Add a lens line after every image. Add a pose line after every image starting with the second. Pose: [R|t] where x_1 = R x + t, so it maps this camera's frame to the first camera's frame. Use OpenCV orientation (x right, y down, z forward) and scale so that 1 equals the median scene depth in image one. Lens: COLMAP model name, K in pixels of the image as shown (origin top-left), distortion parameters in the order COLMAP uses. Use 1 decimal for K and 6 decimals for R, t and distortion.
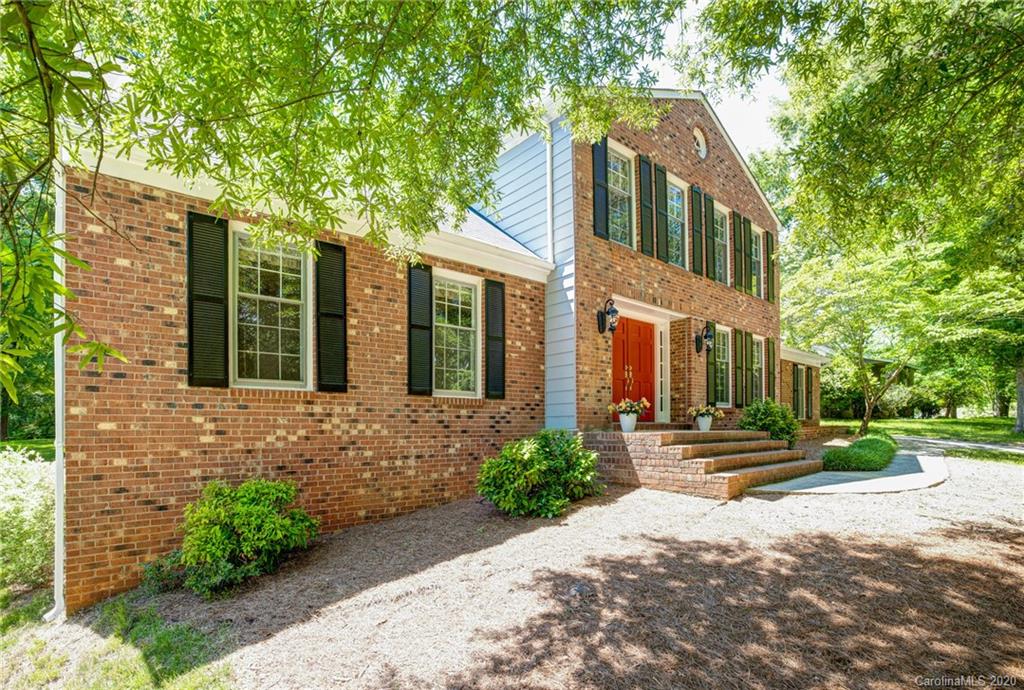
lens RADIAL K [[513.4, 0, 512.4], [0, 513.4, 421.4], [0, 0, 1]] dist [-0.021301, 0.000095]
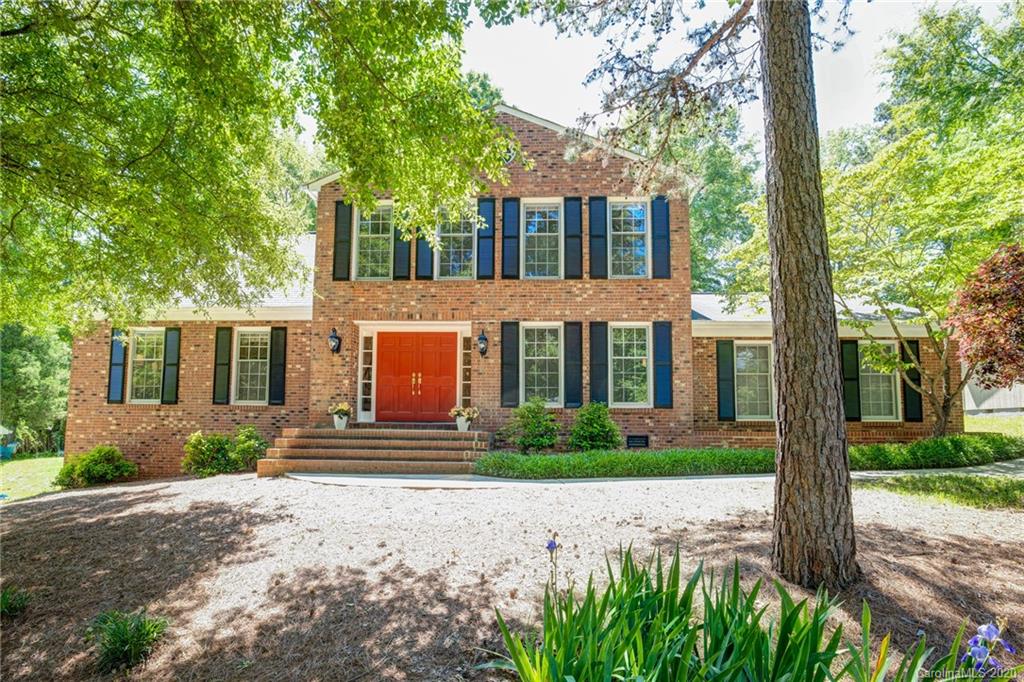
lens RADIAL K [[563.1, 0, 507.9], [0, 563.1, 378.4], [0, 0, 1]] dist [0.002437, 0.000789]
pose [[0.703848, -0.050139, -0.708579, 1.637459], [-0.006298, 0.997026, -0.076805, -0.000226], [0.710323, 0.058522, 0.701439, 0.333836]]
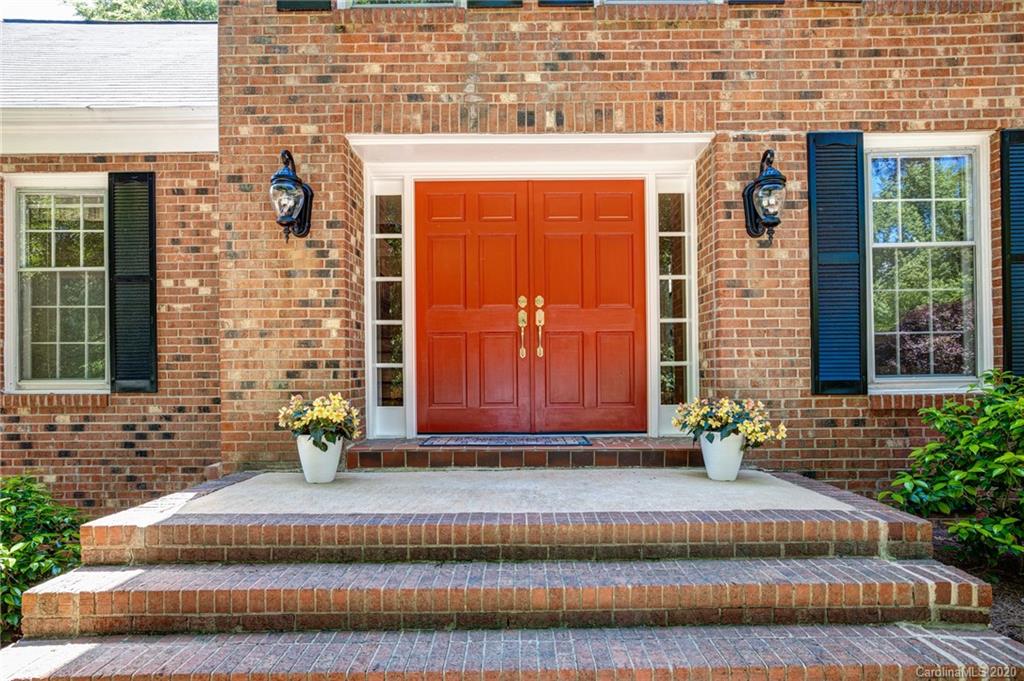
lens RADIAL K [[579.6, 0, 516.5], [0, 579.6, 357.7], [0, 0, 1]] dist [-0.000714, 0.001824]
pose [[0.743384, -0.015630, -0.668682, 0.681374], [0.012392, 0.999877, -0.009595, -0.071359], [0.668750, -0.001153, 0.743486, 0.836602]]
